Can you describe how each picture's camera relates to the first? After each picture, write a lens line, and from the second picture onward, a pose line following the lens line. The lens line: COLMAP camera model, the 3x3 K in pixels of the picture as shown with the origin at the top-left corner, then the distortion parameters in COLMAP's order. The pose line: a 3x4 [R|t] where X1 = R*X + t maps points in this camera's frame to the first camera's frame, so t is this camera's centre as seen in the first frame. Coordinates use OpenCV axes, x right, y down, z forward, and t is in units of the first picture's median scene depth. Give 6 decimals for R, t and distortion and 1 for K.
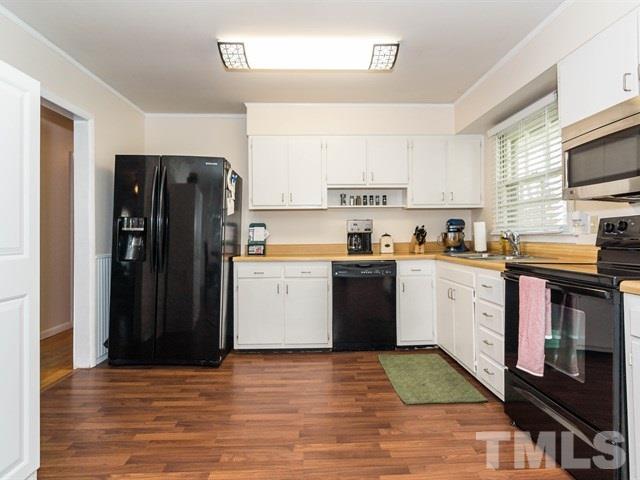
lens RADIAL K [[349.1, 0, 321.9], [0, 349.1, 234.4], [0, 0, 1]] dist [-0.005030, -0.000389]
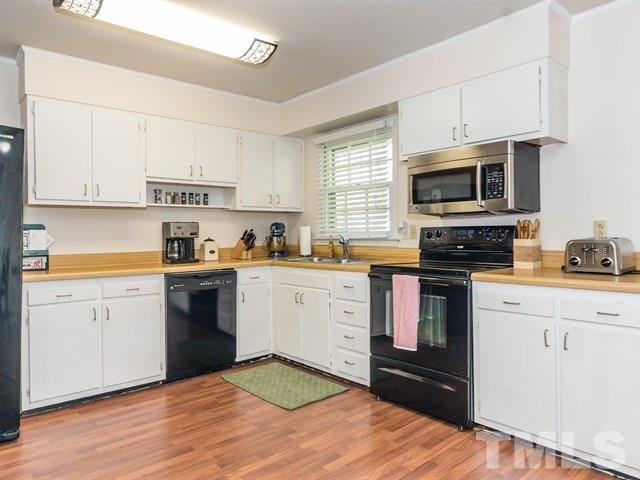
lens RADIAL K [[440.3, 0, 320.0], [0, 440.3, 240.0], [0, 0, 1]] dist [-0.001910, -0.000434]
pose [[0.773396, -0.009961, 0.633844, -0.342741], [0.001061, 0.999895, 0.014419, -0.015270], [-0.633922, -0.010479, 0.773326, -0.022306]]
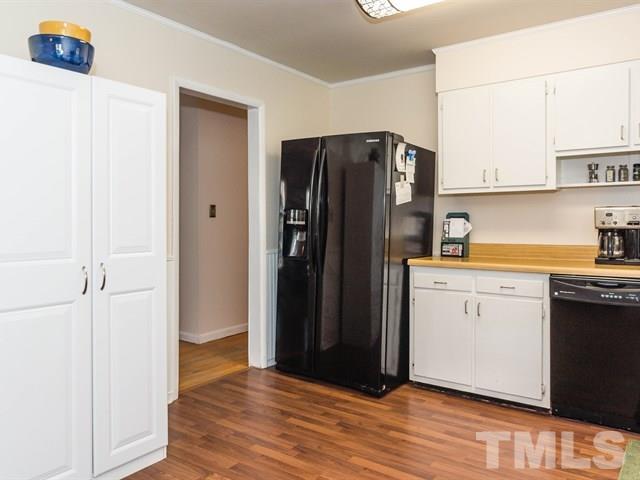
lens RADIAL K [[493.6, 0, 319.4], [0, 493.6, 228.2], [0, 0, 1]] dist [-0.004645, -0.001076]
pose [[0.789725, 0.012972, -0.613324, 0.247670], [-0.001598, 0.999817, 0.019089, -0.022503], [0.613459, -0.014095, 0.789601, 0.034512]]
